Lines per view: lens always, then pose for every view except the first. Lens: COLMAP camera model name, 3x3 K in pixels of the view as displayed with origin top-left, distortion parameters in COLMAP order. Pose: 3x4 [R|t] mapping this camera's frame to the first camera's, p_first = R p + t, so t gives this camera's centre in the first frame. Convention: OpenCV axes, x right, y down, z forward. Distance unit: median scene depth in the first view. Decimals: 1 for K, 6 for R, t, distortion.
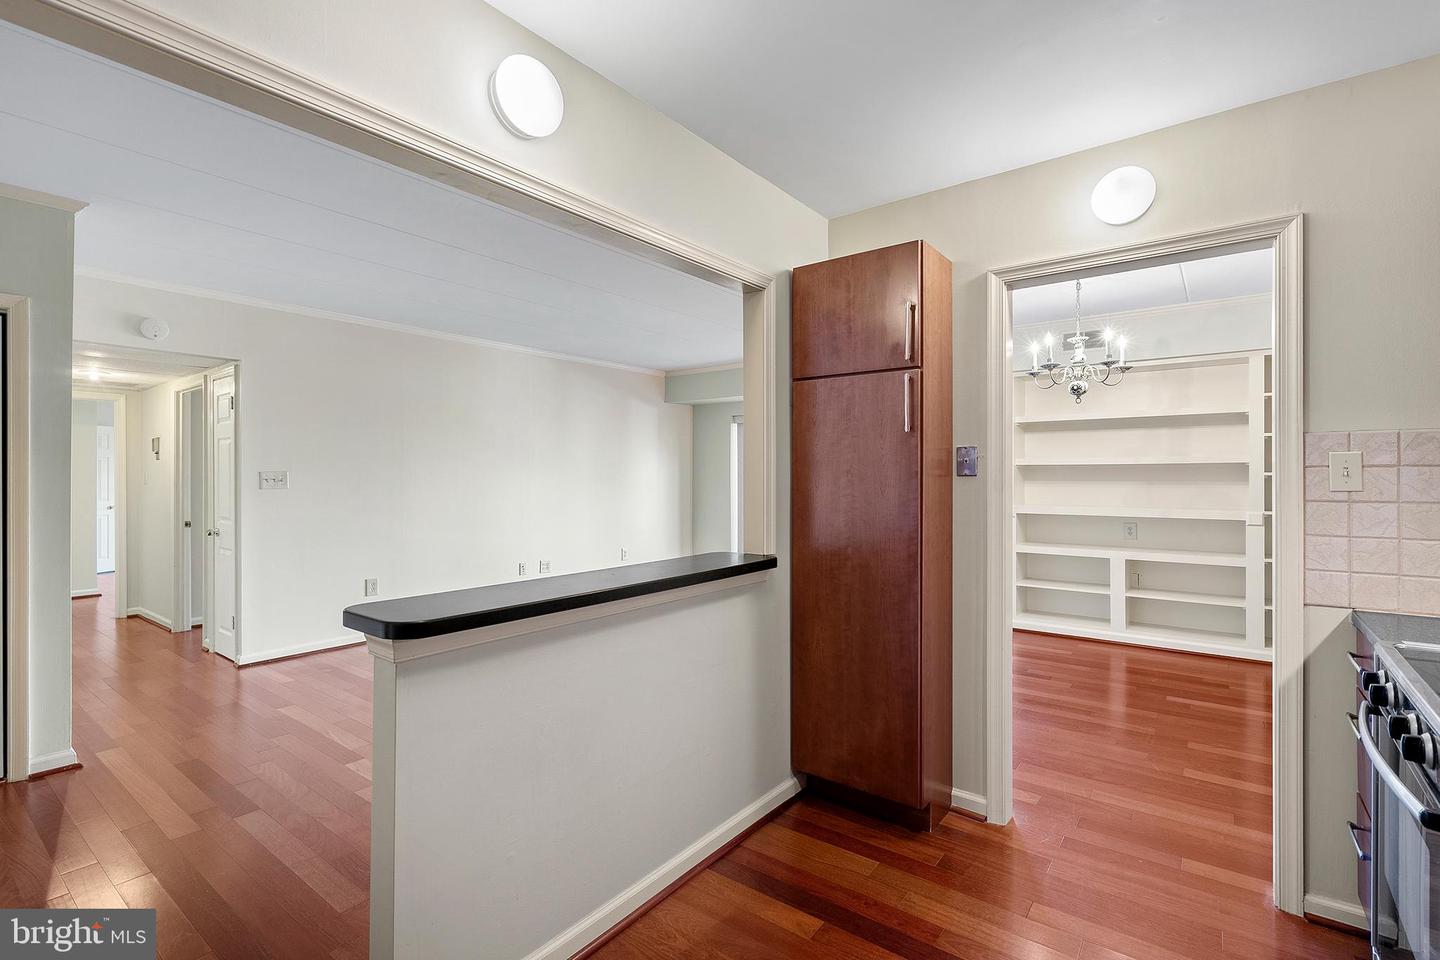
lens RADIAL K [[668.3, 0, 713.9], [0, 668.3, 473.6], [0, 0, 1]] dist [-0.001885, 0.000246]
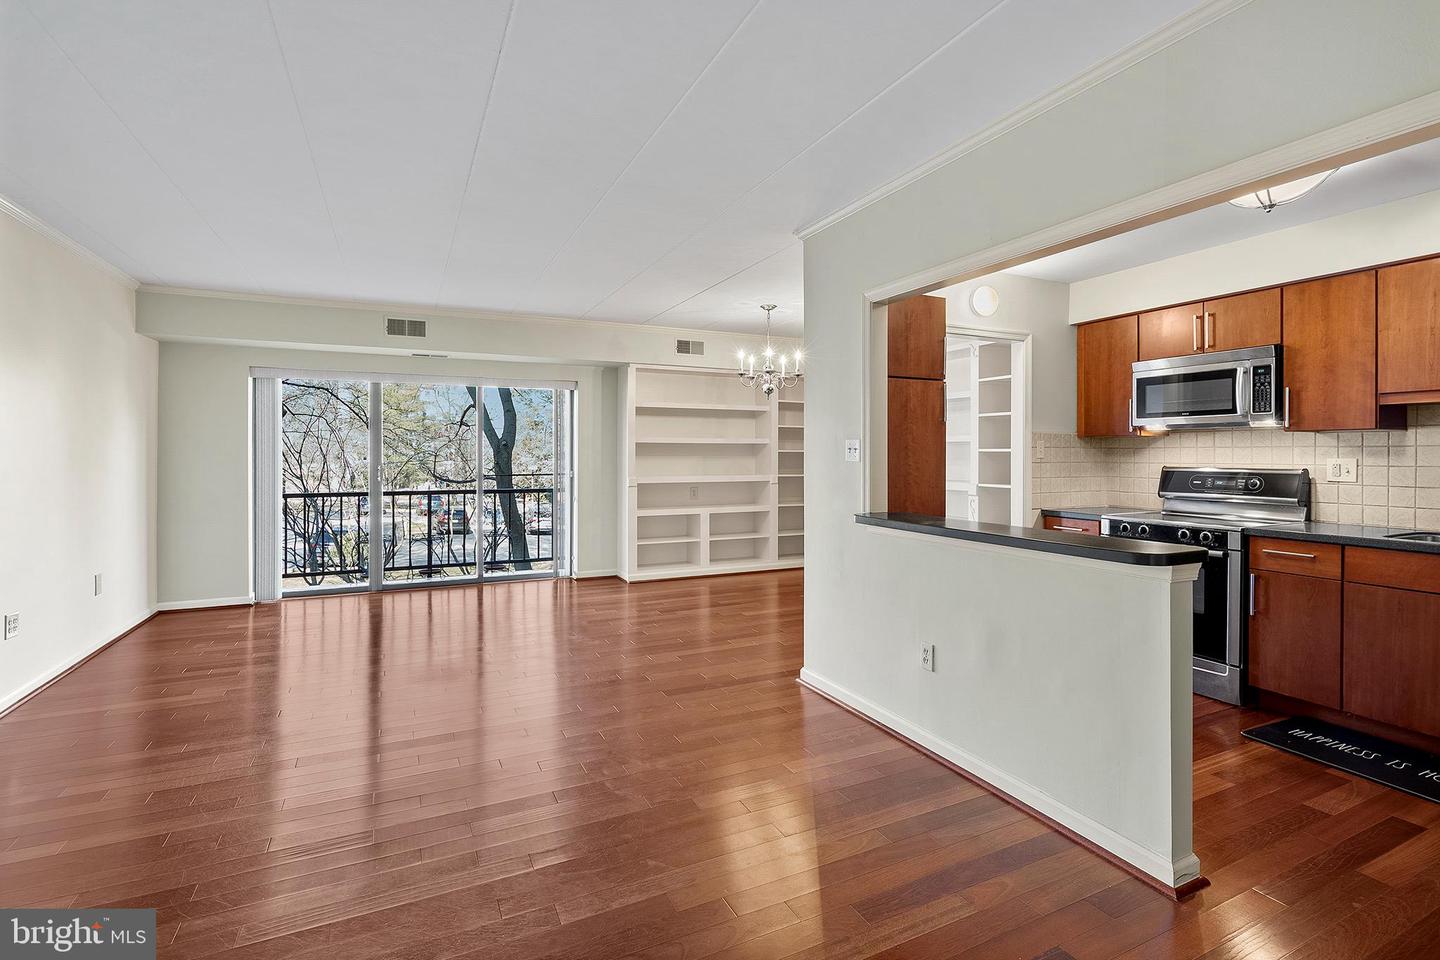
lens RADIAL K [[681.4, 0, 723.5], [0, 681.4, 452.8], [0, 0, 1]] dist [0.000397, 0.000209]
pose [[0.447932, 0.002222, 0.894065, -0.607337], [-0.005070, 0.999987, 0.000055, 0.004184], [-0.894053, -0.004558, 0.447937, 0.350189]]
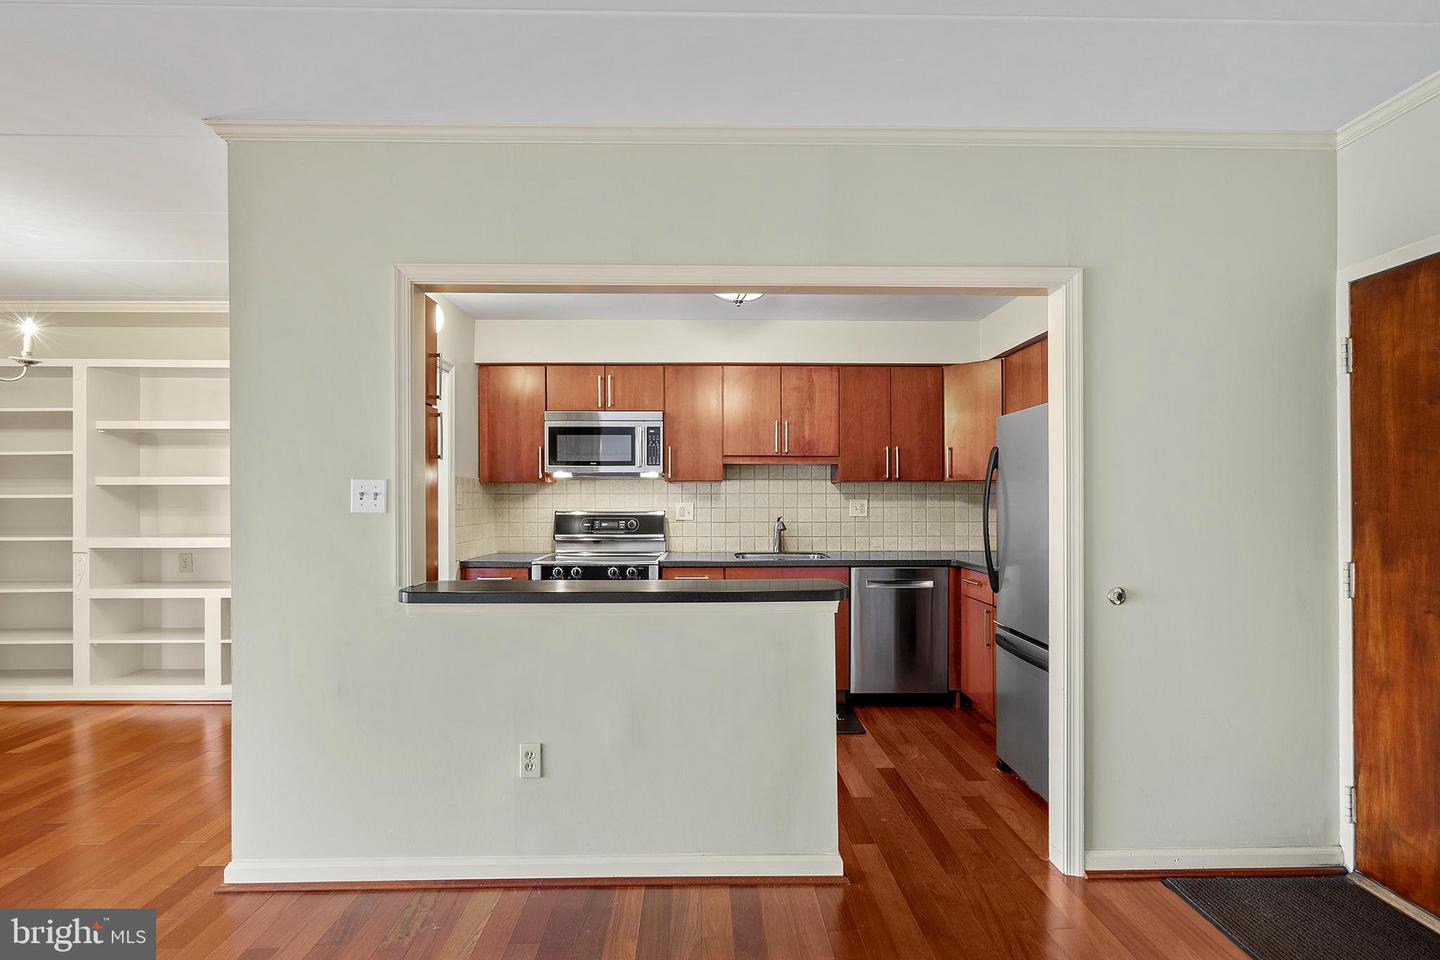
lens RADIAL K [[668.1, 0, 721.0], [0, 668.1, 496.7], [0, 0, 1]] dist [-0.001039, -0.000134]
pose [[-0.631497, 0.003184, 0.775372, -0.437758], [-0.001134, 0.999987, -0.005030, 0.003325], [-0.775377, -0.004055, -0.631485, 0.632026]]
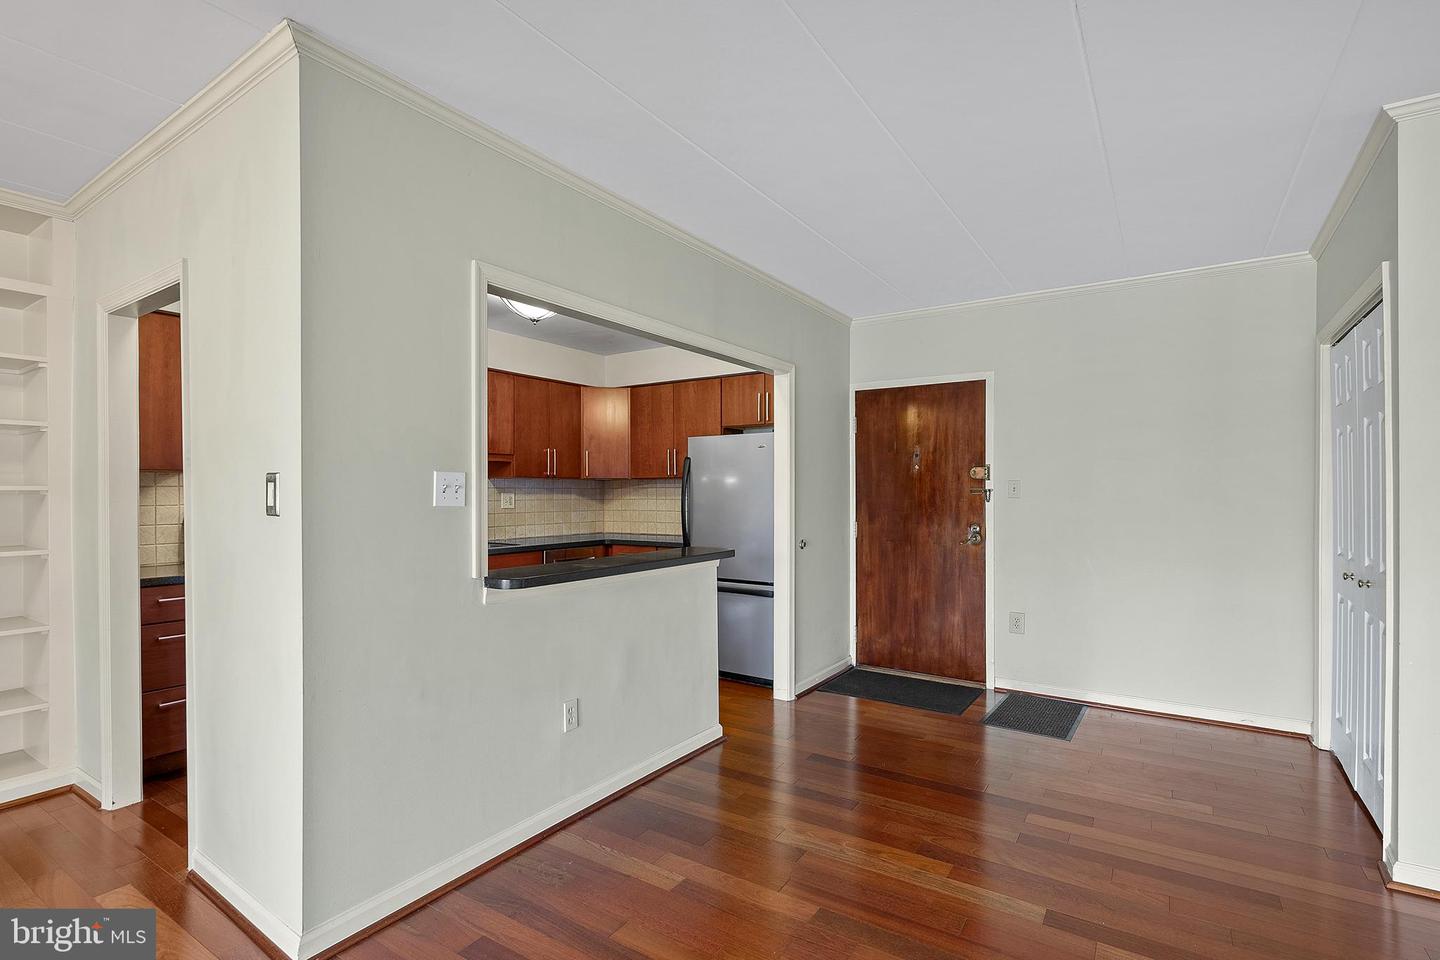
lens RADIAL K [[685.4, 0, 722.9], [0, 685.4, 496.4], [0, 0, 1]] dist [-0.001217, -0.000008]
pose [[-0.997028, 0.002858, -0.076984, -0.097274], [0.002622, 0.999992, 0.003165, 0.004655], [0.076992, 0.002954, -0.997027, 0.983508]]
